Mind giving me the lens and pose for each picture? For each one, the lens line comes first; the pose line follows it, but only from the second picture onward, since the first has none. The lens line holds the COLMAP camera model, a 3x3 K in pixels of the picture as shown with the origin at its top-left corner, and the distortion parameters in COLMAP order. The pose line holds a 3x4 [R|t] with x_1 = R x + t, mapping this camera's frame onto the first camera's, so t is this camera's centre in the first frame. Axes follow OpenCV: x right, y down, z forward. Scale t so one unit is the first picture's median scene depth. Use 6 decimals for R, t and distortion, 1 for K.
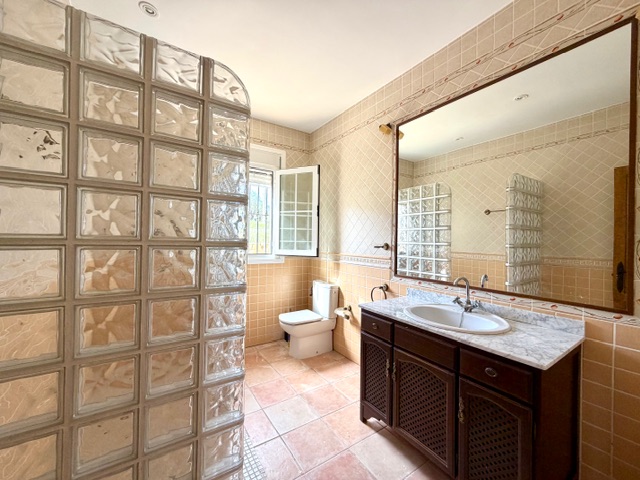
lens RADIAL K [[254.2, 0, 318.8], [0, 254.2, 239.4], [0, 0, 1]] dist [0.000732, -0.000197]
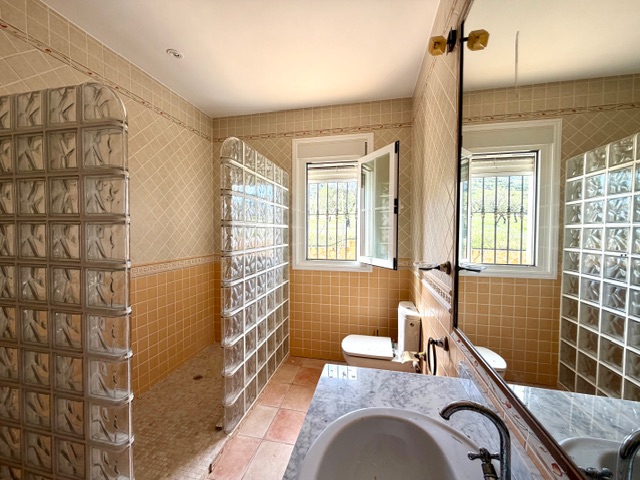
lens RADIAL K [[254.2, 0, 318.8], [0, 254.2, 239.4], [0, 0, 1]] dist [0.000732, -0.000197]
pose [[0.700809, 0.006948, -0.713315, 0.449245], [0.010504, 0.999744, 0.020057, -0.044039], [0.713272, -0.021549, 0.700556, 0.439708]]
